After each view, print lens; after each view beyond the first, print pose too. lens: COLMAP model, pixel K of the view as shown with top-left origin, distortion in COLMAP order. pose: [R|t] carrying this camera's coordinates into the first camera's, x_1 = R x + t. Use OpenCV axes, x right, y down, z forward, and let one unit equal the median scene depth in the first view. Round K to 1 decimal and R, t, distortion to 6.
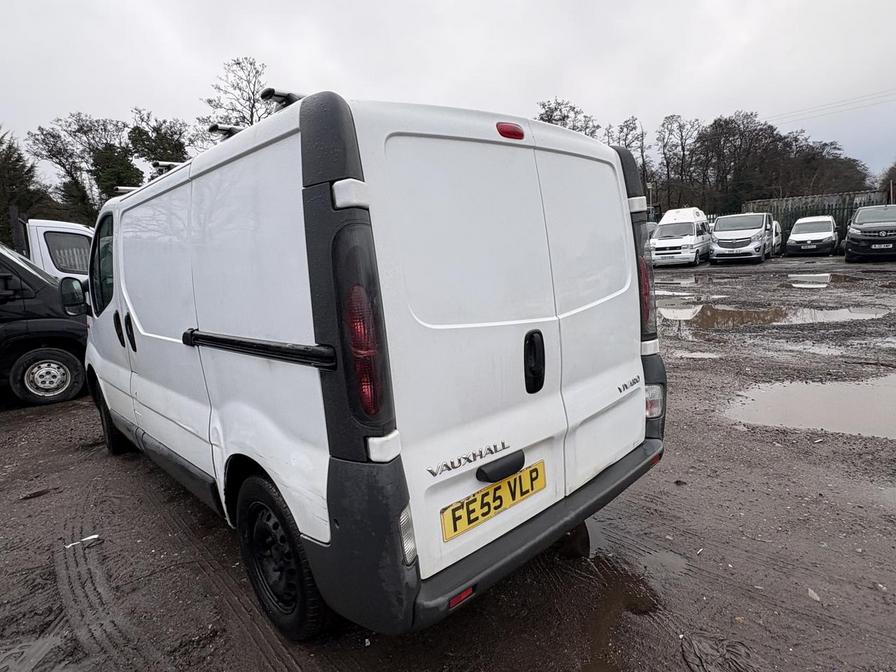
lens RADIAL K [[514.6, 0, 446.0], [0, 514.6, 339.3], [0, 0, 1]] dist [0.001227, -0.000413]
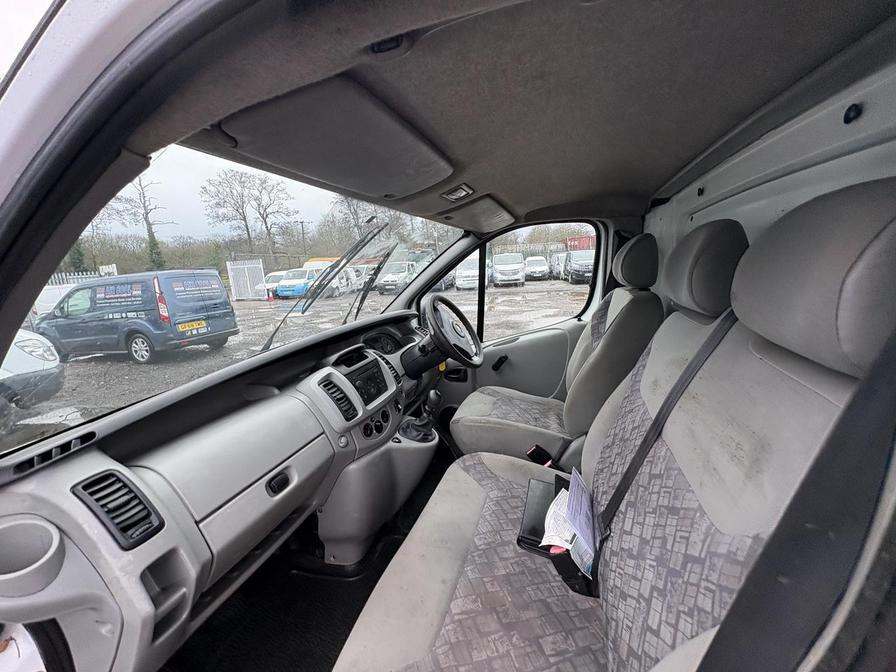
lens RADIAL K [[355.3, 0, 448.4], [0, 355.3, 334.4], [0, 0, 1]] dist [-0.000744, 0.000789]
pose [[0.877304, -0.084672, 0.472407, -0.112277], [0.092245, 0.995711, 0.007160, -0.028191], [-0.470987, 0.037296, 0.881351, 0.155774]]
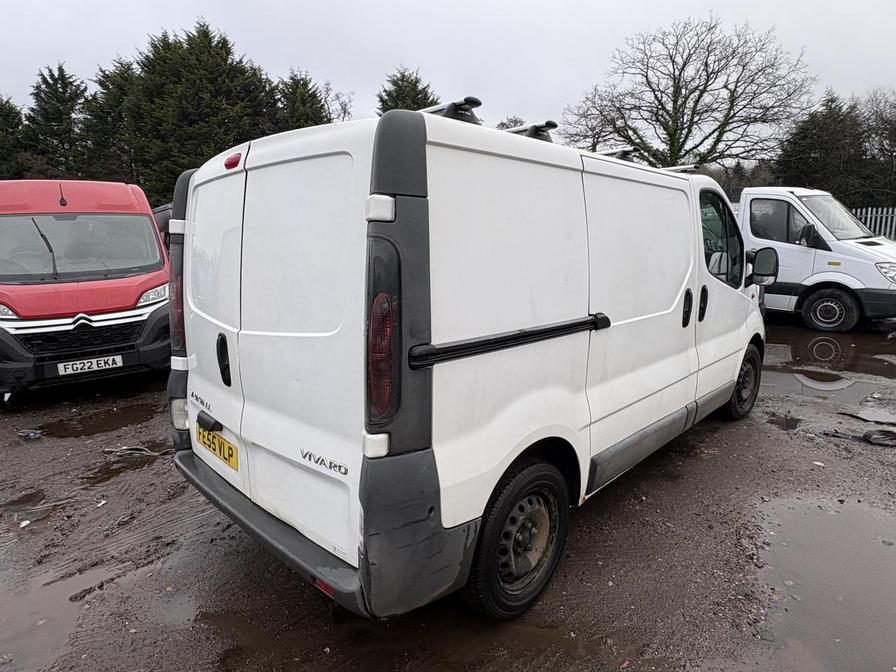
lens RADIAL K [[514.6, 0, 448.9], [0, 514.6, 331.2], [0, 0, 1]] dist [0.001227, -0.000413]
pose [[0.033648, 0.226915, -0.973333, 0.124604], [-0.148654, 0.964188, 0.219644, -0.033513], [0.988317, 0.137300, 0.066175, 0.133442]]
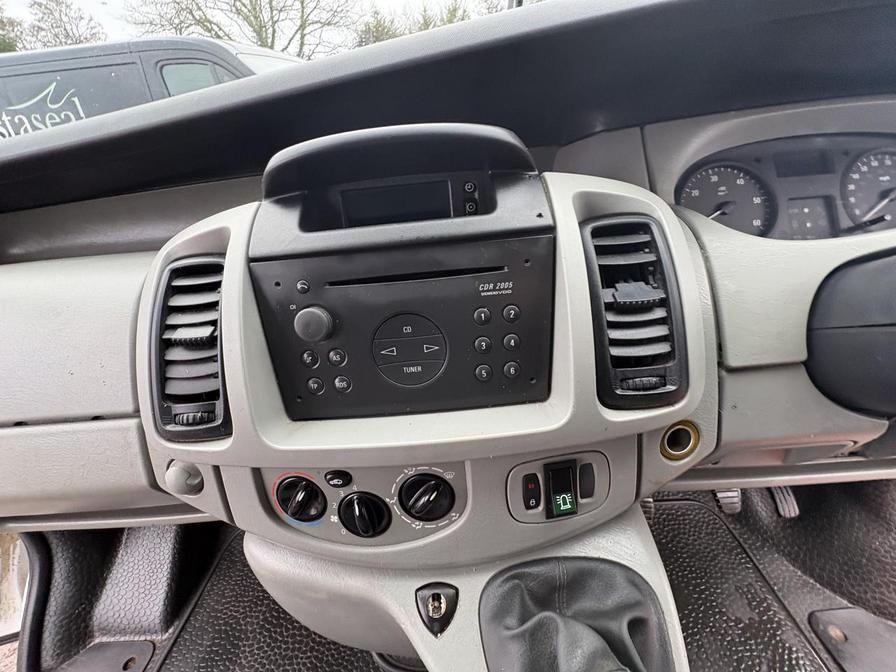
lens RADIAL K [[355.3, 0, 451.4], [0, 355.3, 339.3], [0, 0, 1]] dist [-0.000744, 0.000789]
pose [[0.730027, 0.343859, -0.590612, -0.085756], [-0.066743, 0.895942, 0.439127, -0.026811], [0.680152, -0.281155, 0.677012, 0.210299]]
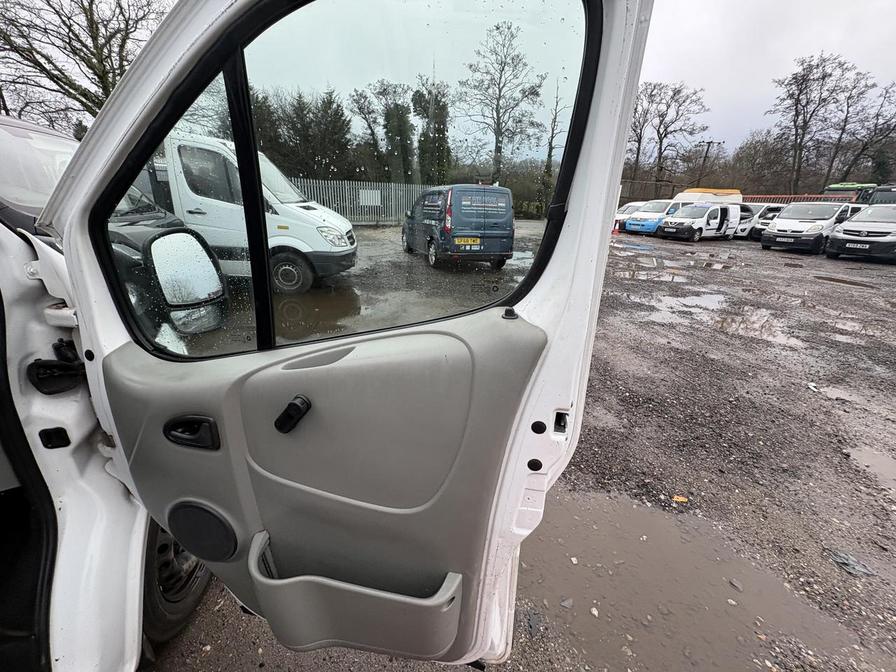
lens RADIAL K [[355.3, 0, 450.8], [0, 355.3, 335.7], [0, 0, 1]] dist [-0.000744, 0.000789]
pose [[0.887883, 0.247627, -0.387742, -0.015579], [-0.169226, 0.959490, 0.225258, -0.044083], [0.427815, -0.134387, 0.893820, 0.240220]]
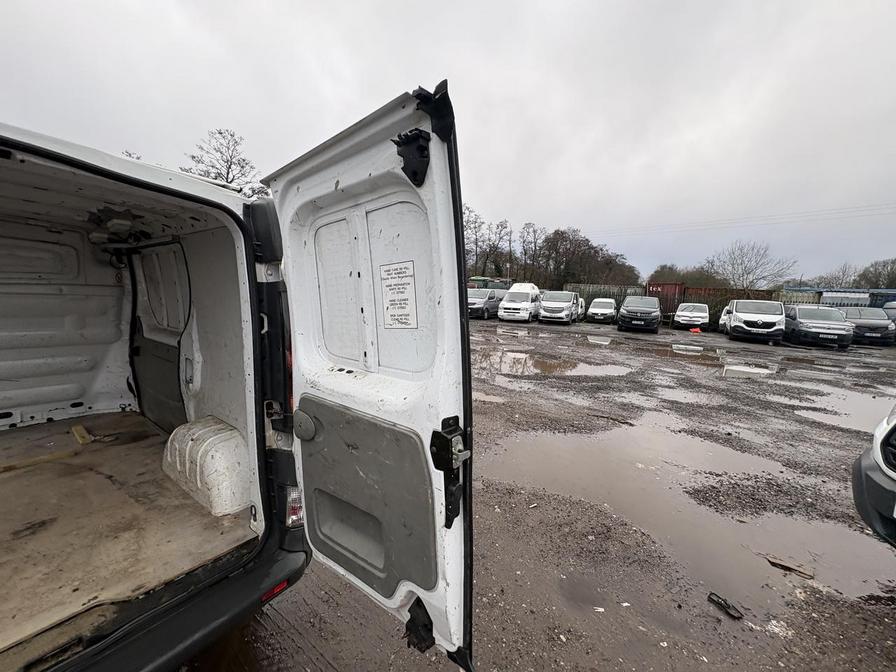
lens RADIAL K [[355.3, 0, 445.2], [0, 355.3, 337.4], [0, 0, 1]] dist [-0.000744, 0.000789]
pose [[0.977989, 0.092642, 0.186965, 0.065073], [-0.082406, 0.994680, -0.061815, -0.017785], [-0.191697, 0.045047, 0.980420, 0.048974]]
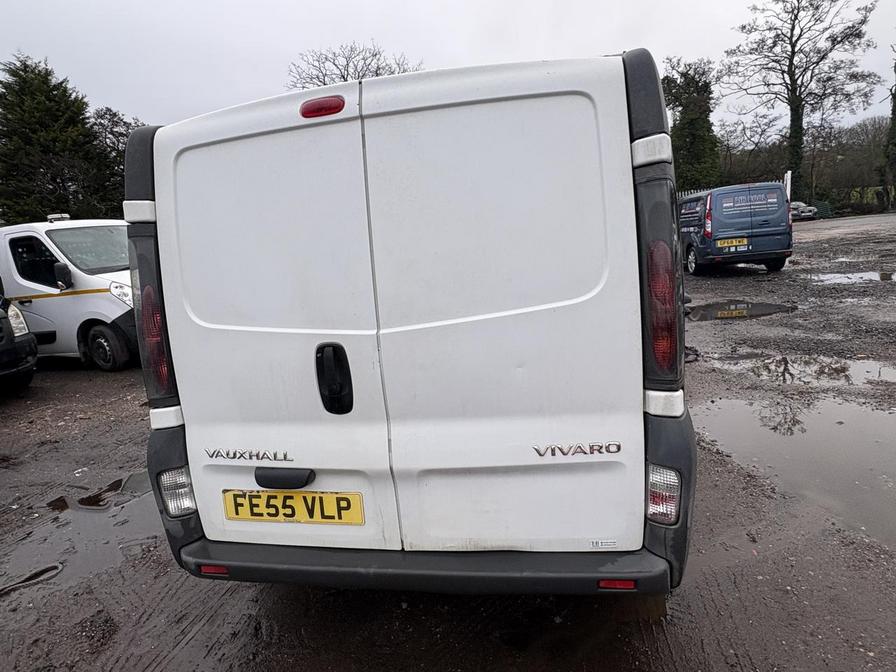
lens RADIAL K [[514.6, 0, 447.5], [0, 514.6, 333.6], [0, 0, 1]] dist [0.001227, -0.000413]
pose [[0.581751, 0.151531, -0.799127, 0.090447], [-0.075400, 0.988309, 0.132513, -0.015145], [0.809865, -0.016835, 0.586375, 0.060776]]
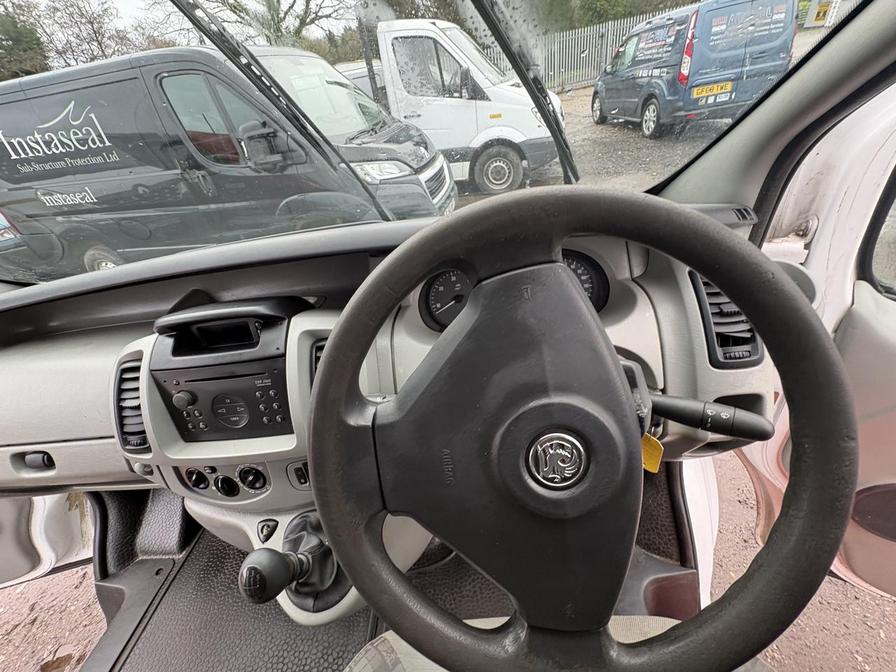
lens RADIAL K [[355.3, 0, 451.6], [0, 355.3, 338.3], [0, 0, 1]] dist [-0.000744, 0.000789]
pose [[0.696530, 0.378417, -0.609628, -0.068819], [-0.001396, 0.850336, 0.526238, -0.039178], [0.717526, -0.365690, 0.592813, 0.215981]]
